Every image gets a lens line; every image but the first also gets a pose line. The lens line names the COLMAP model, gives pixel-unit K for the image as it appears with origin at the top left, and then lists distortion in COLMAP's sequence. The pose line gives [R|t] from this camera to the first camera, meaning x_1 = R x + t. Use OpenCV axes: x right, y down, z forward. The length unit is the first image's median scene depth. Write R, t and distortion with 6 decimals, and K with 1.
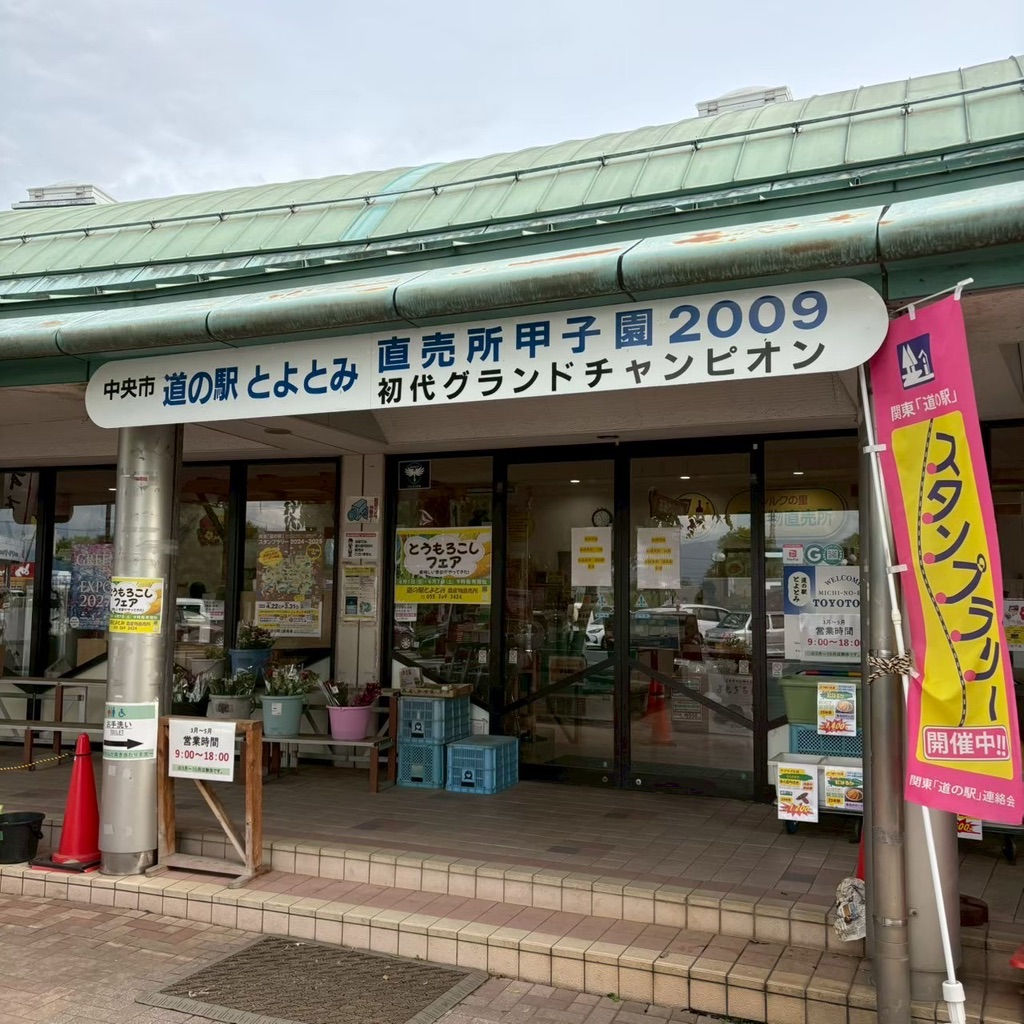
lens RADIAL K [[1067.3, 0, 510.6], [0, 1067.3, 521.3], [0, 0, 1]] dist [0.076315, 0.000000]
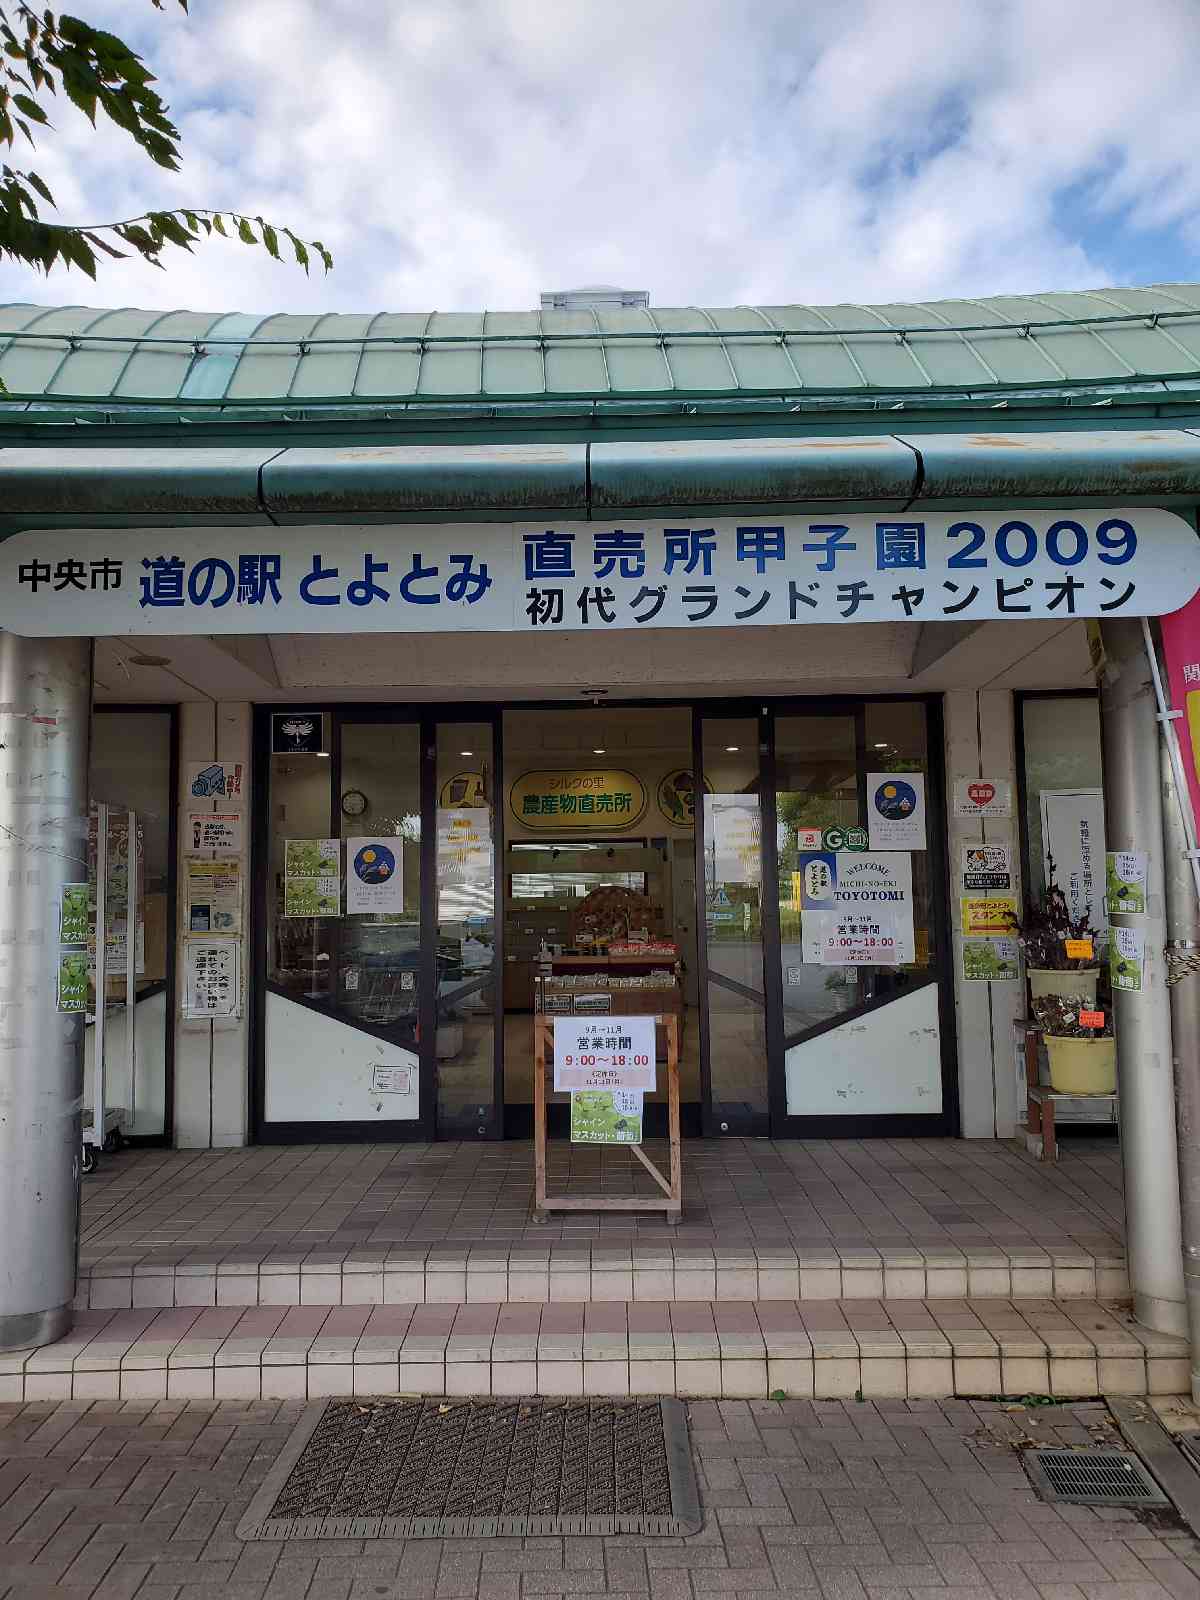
lens RADIAL K [[1289.0, 0, 611.7], [0, 1289.0, 810.3], [0, 0, 1]] dist [0.071074, -0.121485]
pose [[0.909714, 0.005118, 0.415204, -0.427187], [-0.004588, 0.999987, -0.002275, 0.015452], [-0.415210, 0.000165, 0.909725, 0.201928]]
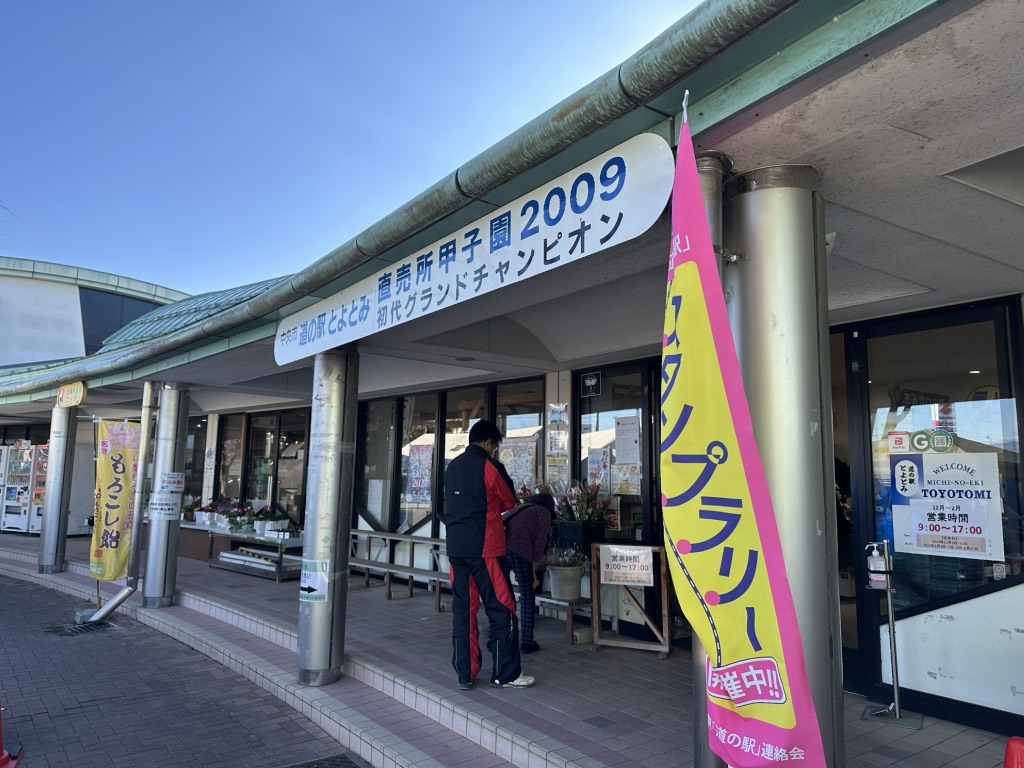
lens RADIAL K [[733.0, 0, 502.2], [0, 733.0, 382.4], [0, 0, 1]] dist [0.040003, -0.039925]
pose [[0.854678, -0.064579, -0.515127, 0.433304], [0.034524, 0.997107, -0.067722, 0.014477], [0.518010, 0.040097, 0.854435, 0.354706]]
